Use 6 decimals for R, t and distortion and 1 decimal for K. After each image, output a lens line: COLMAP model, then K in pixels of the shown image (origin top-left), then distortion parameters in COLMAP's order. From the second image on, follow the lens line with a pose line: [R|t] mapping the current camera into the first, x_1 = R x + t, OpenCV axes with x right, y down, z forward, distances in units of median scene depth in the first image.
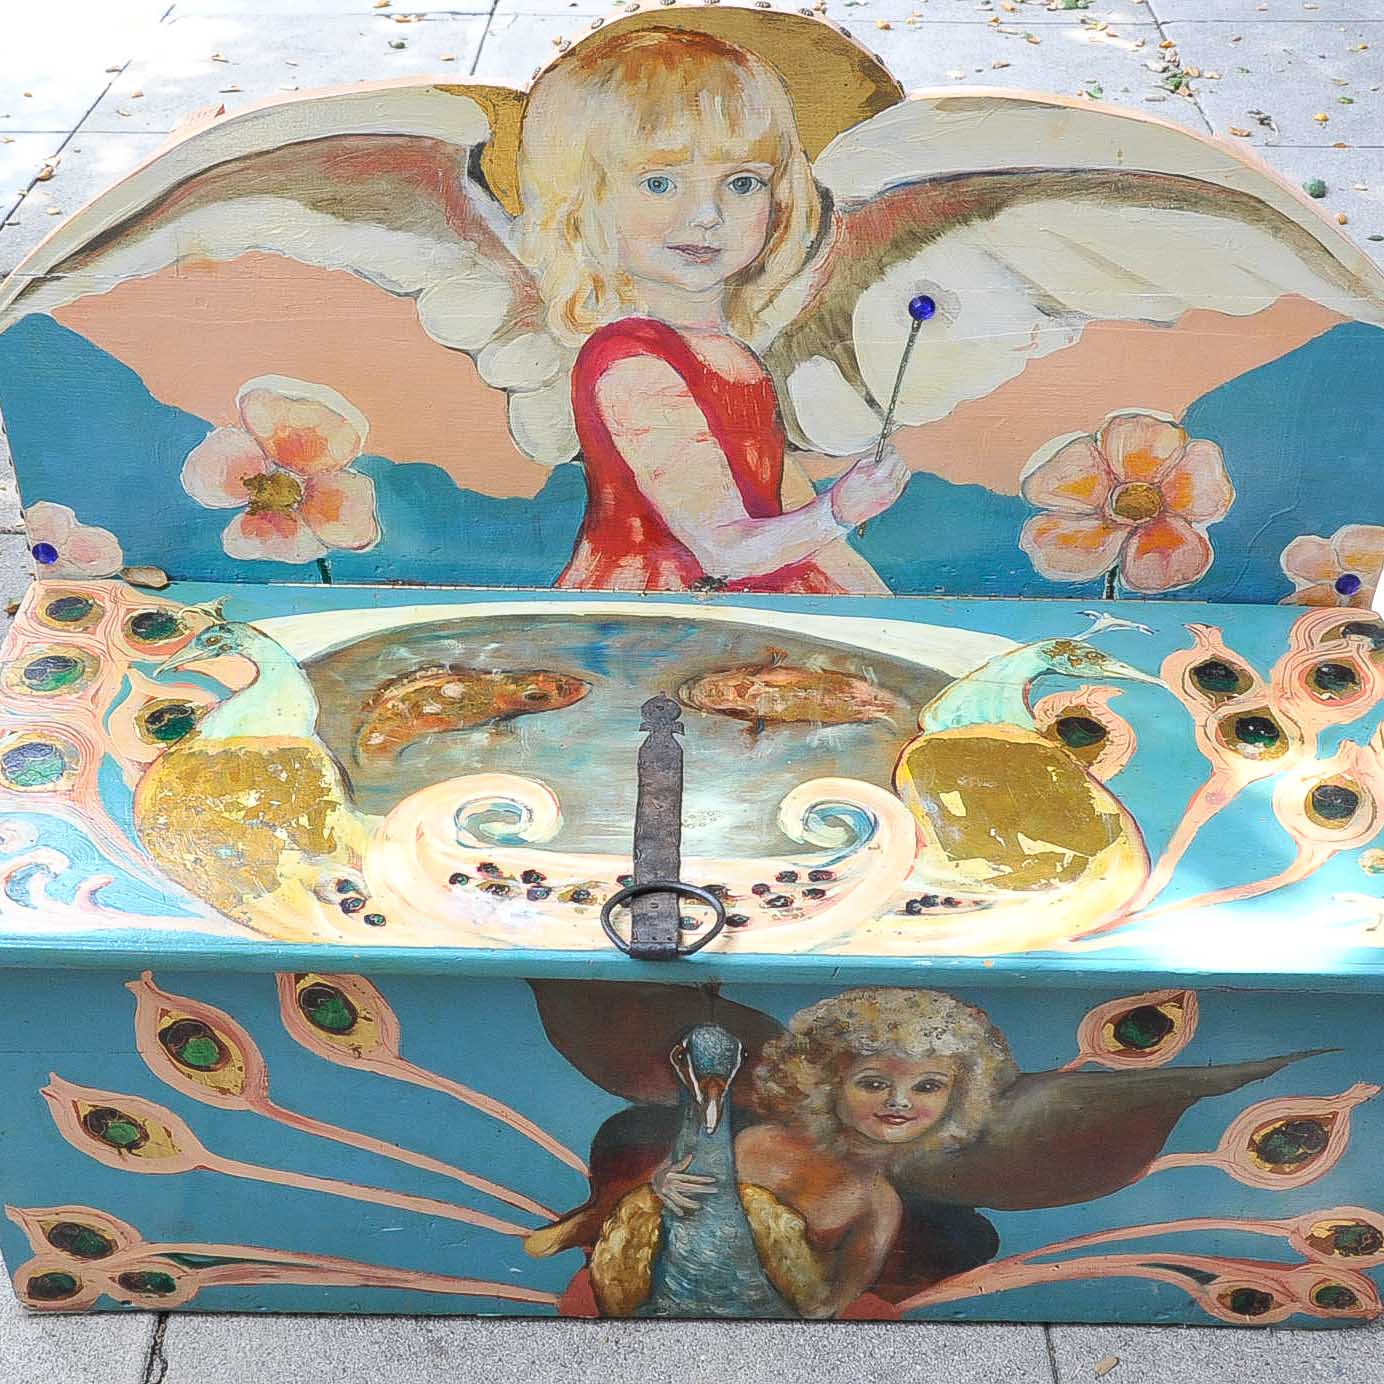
lens RADIAL K [[2022.4, 0, 714.4], [0, 2022.4, 690.1], [0, 0, 1]] dist [-0.021424, 0.000000]
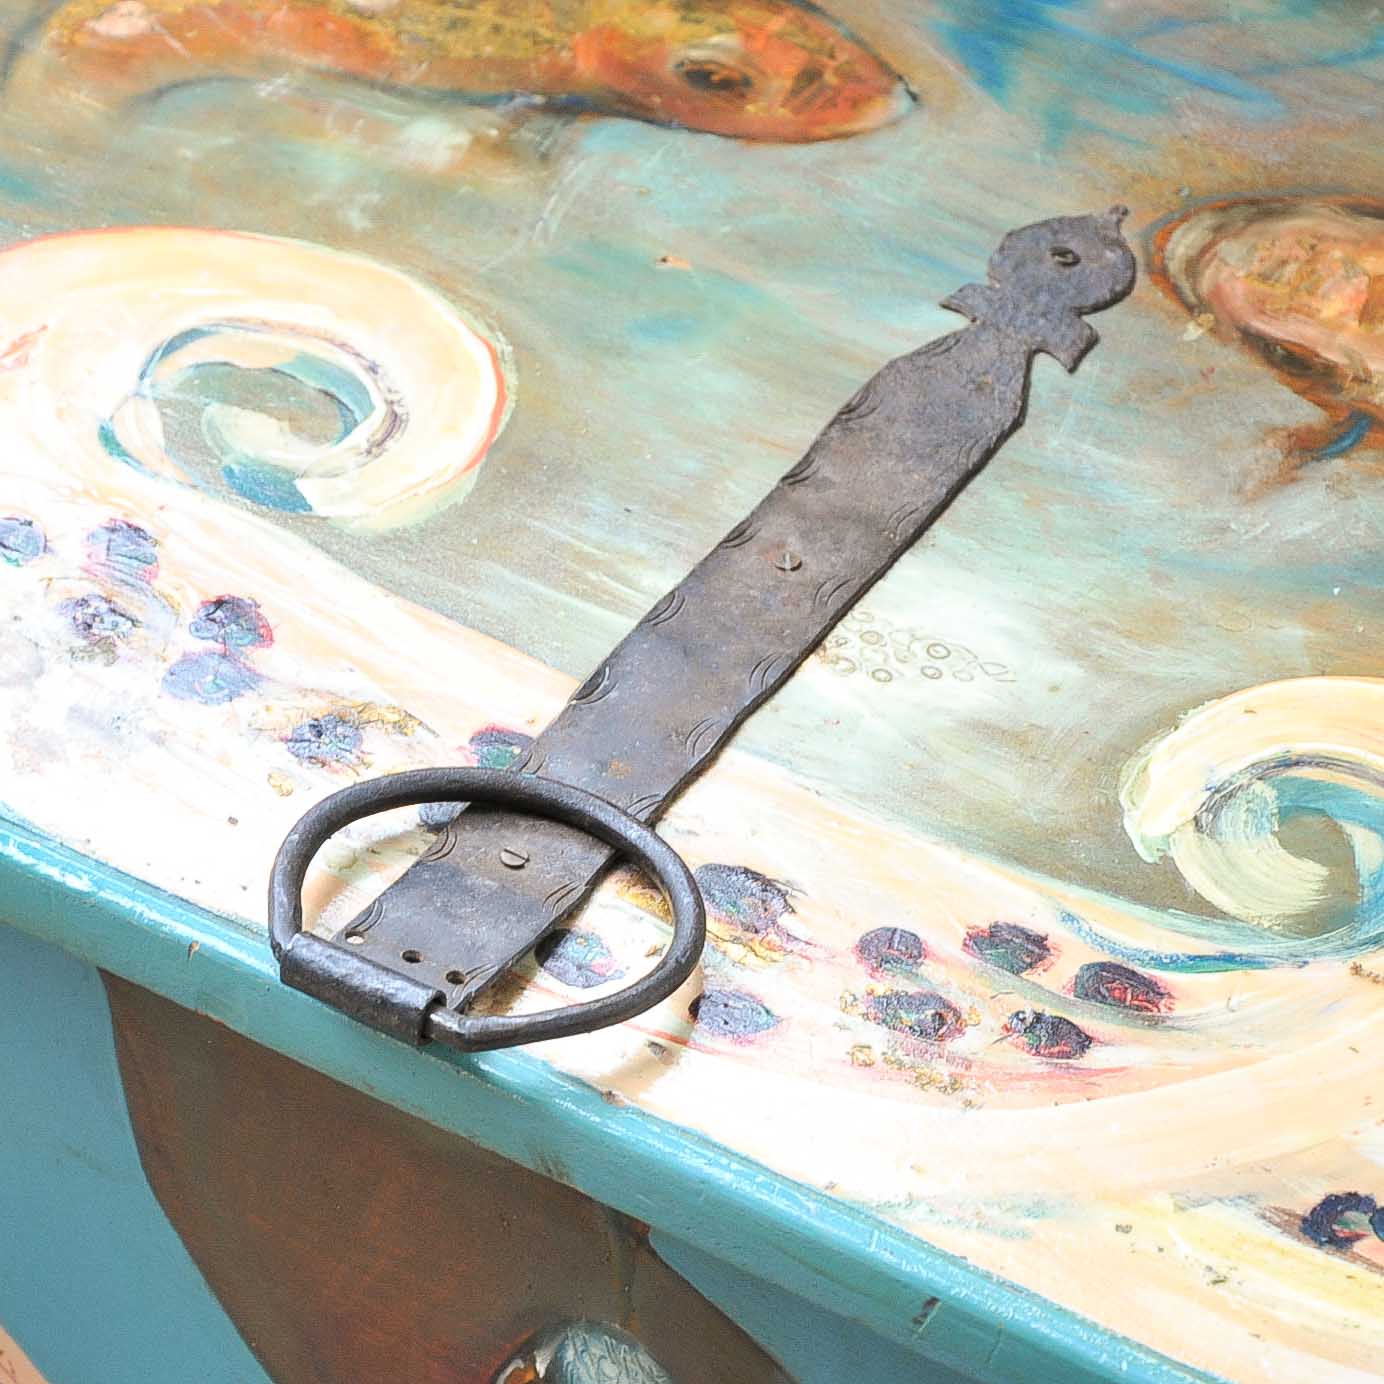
lens RADIAL K [[6980.8, 0, 689.6], [0, 6980.8, 695.2], [0, 0, 1]] dist [0.931548, 0.000000]
pose [[0.860332, 0.357306, -0.363541, 0.308386], [-0.324686, 0.933927, 0.149531, -0.064151], [0.392949, -0.010610, 0.919499, 0.087891]]
